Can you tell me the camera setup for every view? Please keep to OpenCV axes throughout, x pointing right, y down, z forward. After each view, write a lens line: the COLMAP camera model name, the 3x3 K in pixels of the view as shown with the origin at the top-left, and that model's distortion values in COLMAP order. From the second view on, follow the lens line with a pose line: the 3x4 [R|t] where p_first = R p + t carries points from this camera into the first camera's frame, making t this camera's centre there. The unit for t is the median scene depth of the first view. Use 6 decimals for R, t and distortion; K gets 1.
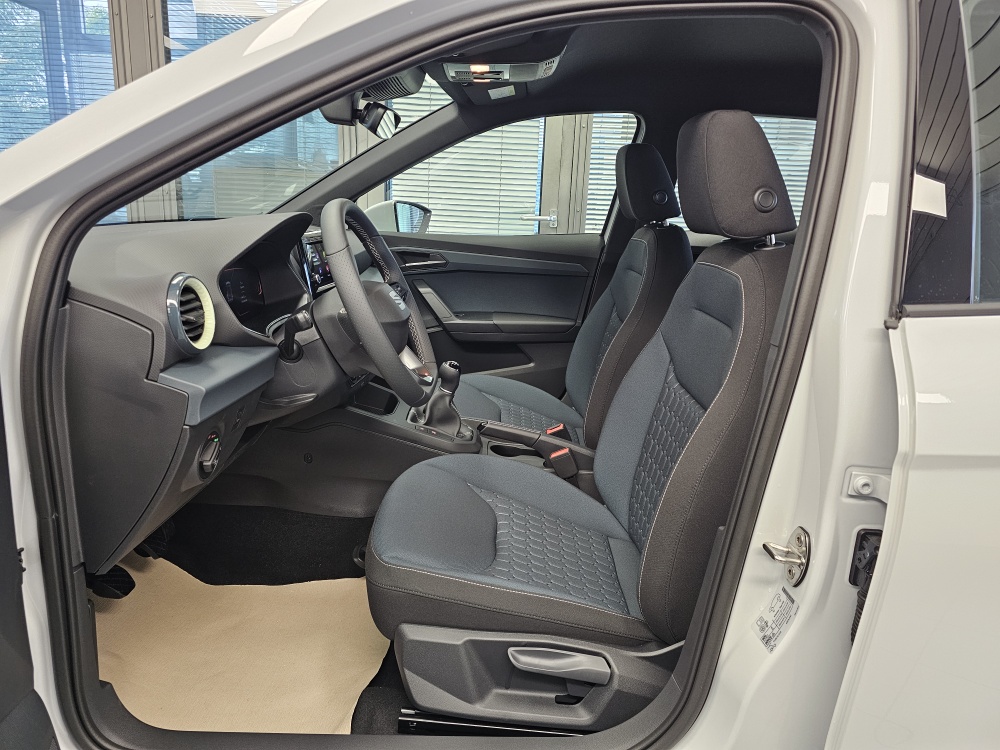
lens RADIAL K [[682.1, 0, 493.3], [0, 682.1, 368.0], [0, 0, 1]] dist [0.060760, -0.059515]
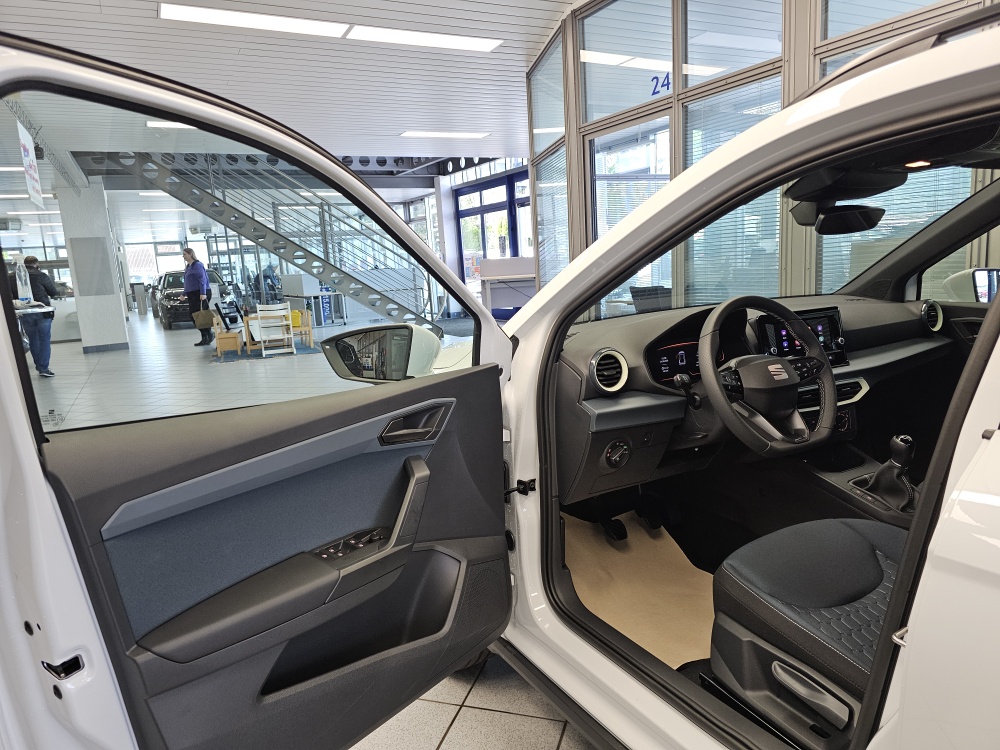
lens RADIAL K [[682.1, 0, 496.5], [0, 682.1, 372.4], [0, 0, 1]] dist [0.060760, -0.059515]
pose [[0.480767, 0.077591, -0.873409, 0.888111], [-0.139863, 0.990110, 0.010971, -0.049510], [0.865622, 0.116883, 0.486864, -0.100212]]
